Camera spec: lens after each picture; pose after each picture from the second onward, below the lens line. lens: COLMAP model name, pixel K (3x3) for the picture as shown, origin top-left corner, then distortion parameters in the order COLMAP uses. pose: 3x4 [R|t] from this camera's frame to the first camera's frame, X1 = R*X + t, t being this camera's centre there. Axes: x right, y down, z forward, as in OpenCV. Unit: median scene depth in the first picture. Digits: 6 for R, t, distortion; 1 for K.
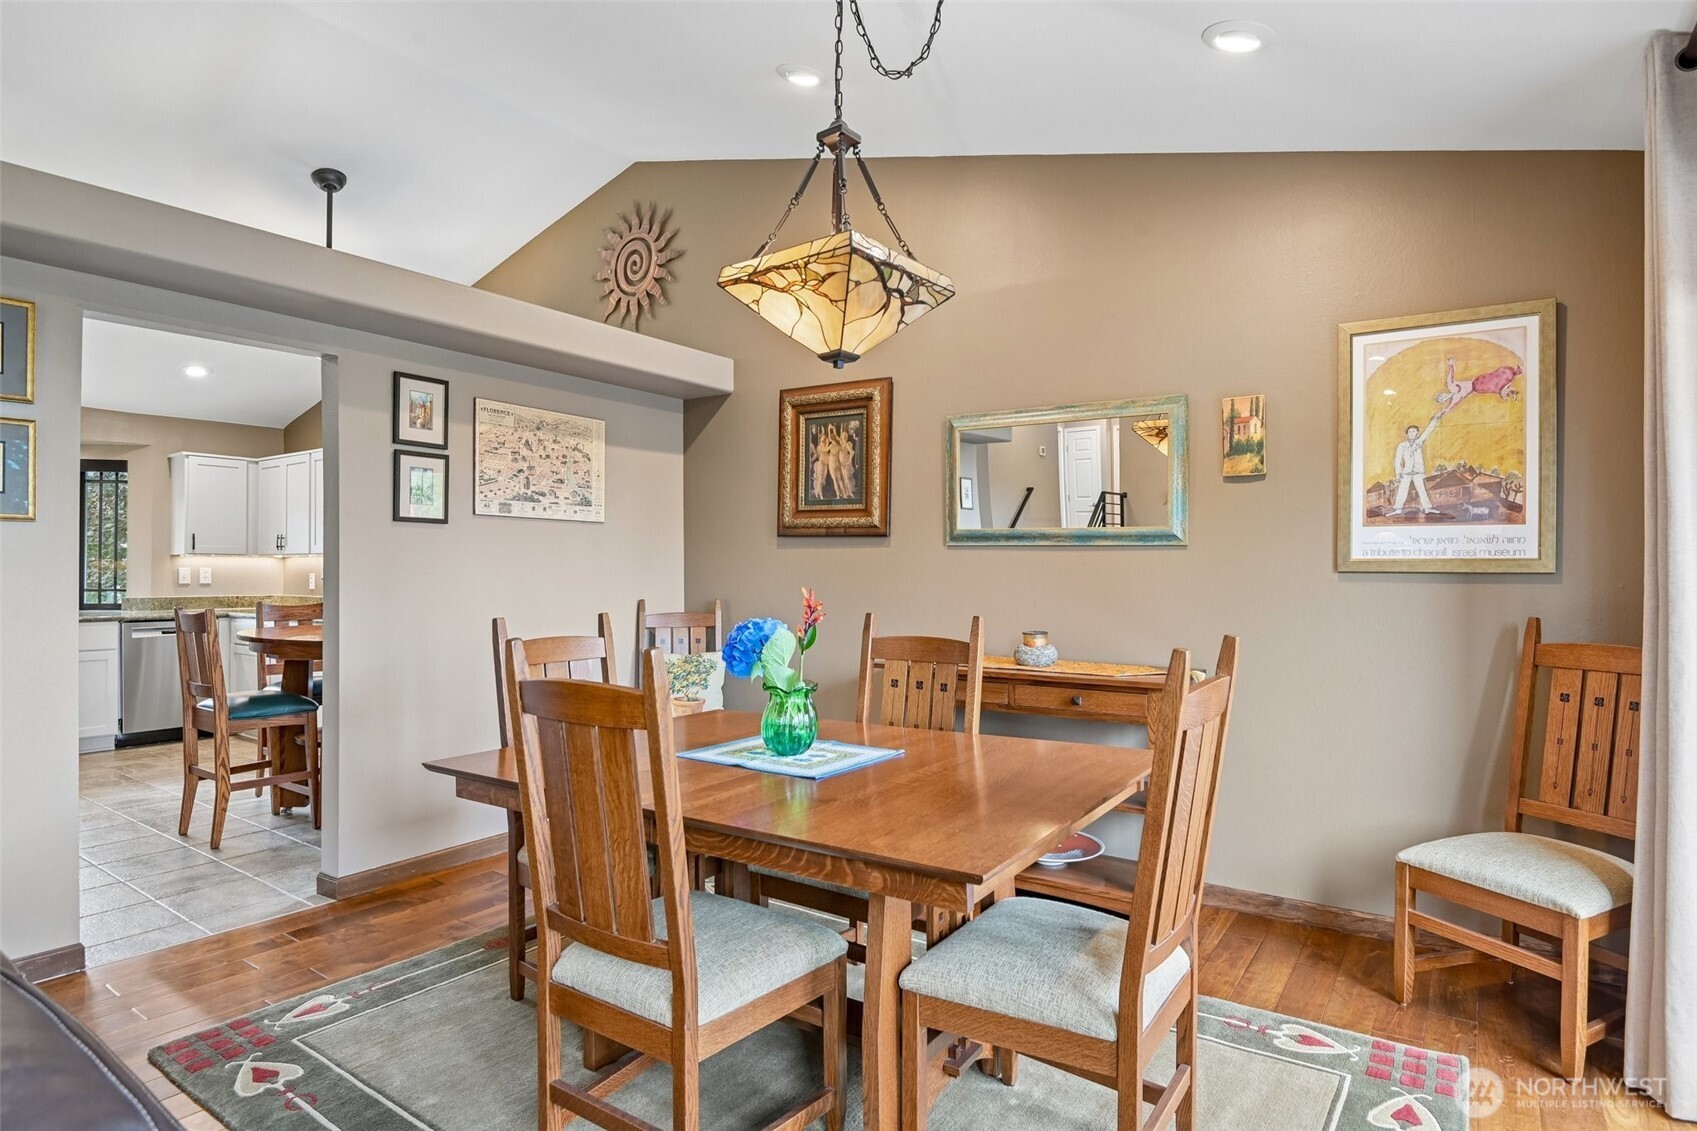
lens RADIAL K [[933.6, 0, 858.2], [0, 933.6, 570.3], [0, 0, 1]] dist [-0.020565, -0.002047]
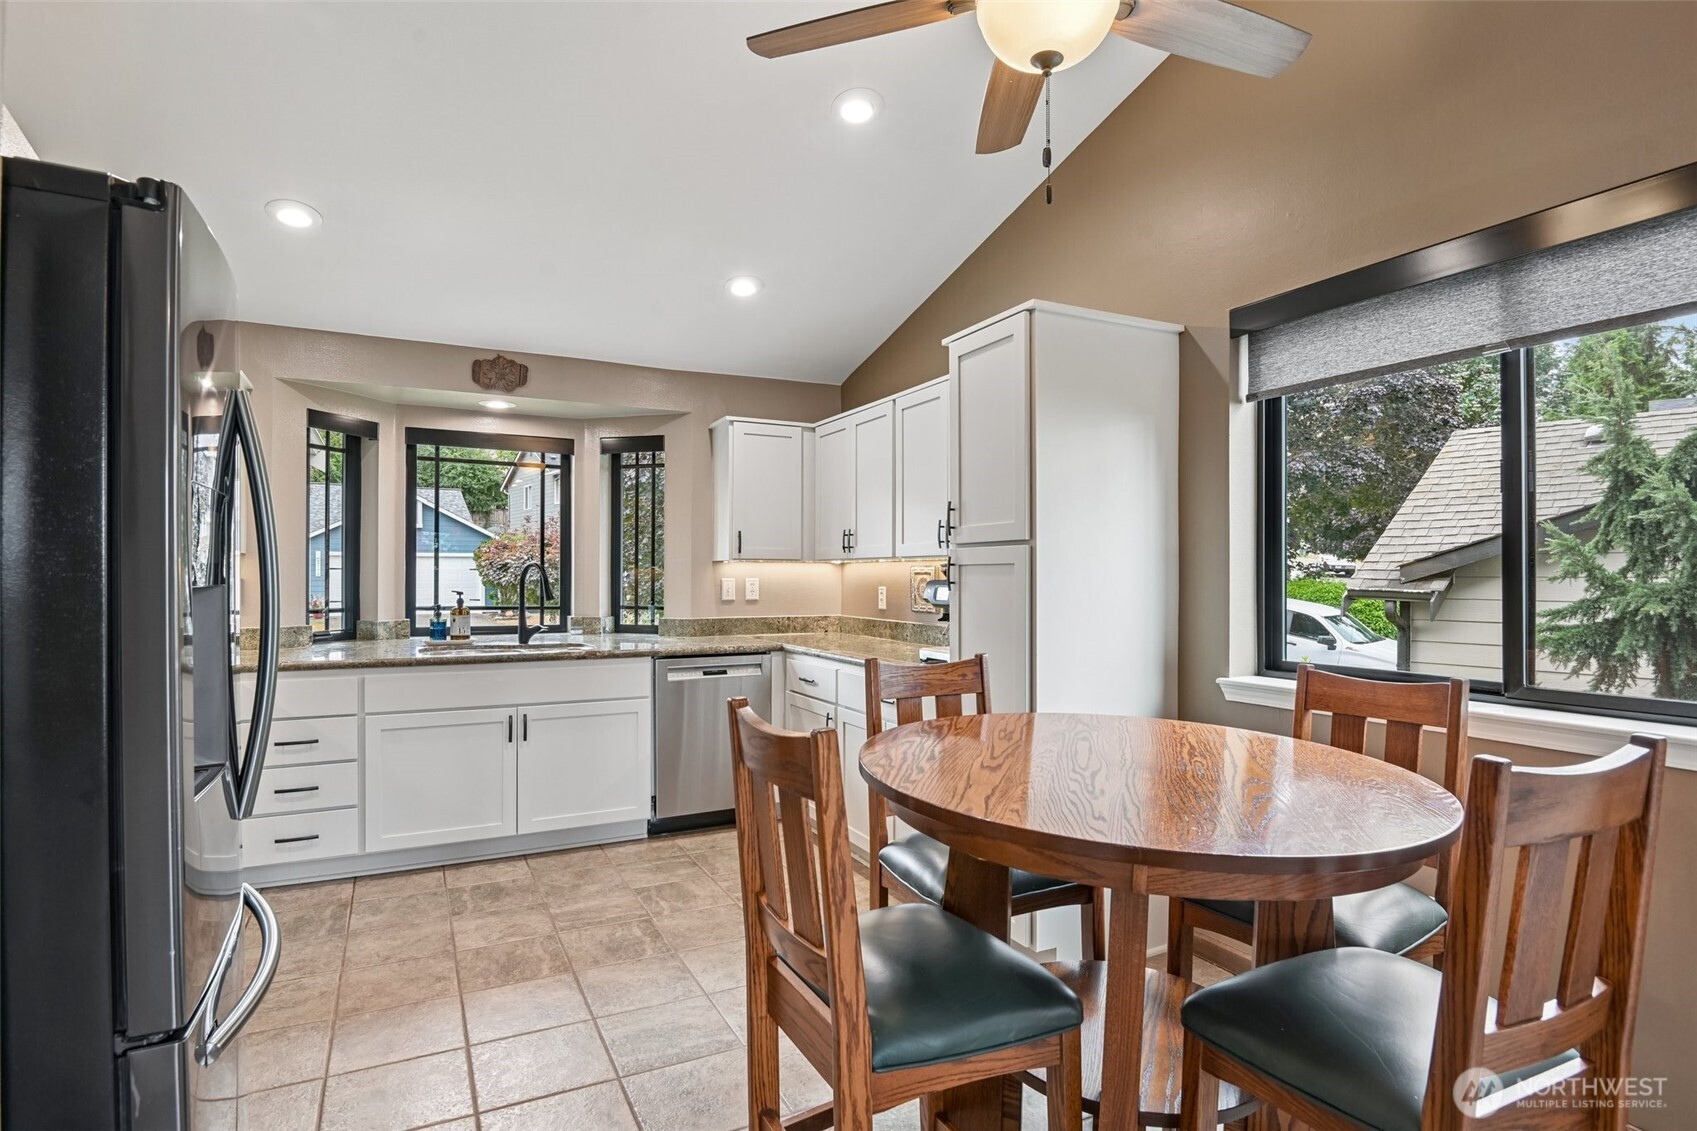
lens RADIAL K [[877.4, 0, 843.2], [0, 877.4, 570.3], [0, 0, 1]] dist [-0.015595, -0.000651]
pose [[0.882230, -0.003320, -0.470807, -0.329827], [0.003025, 0.999994, -0.001383, -0.008356], [0.470809, -0.000204, 0.882235, 0.438842]]
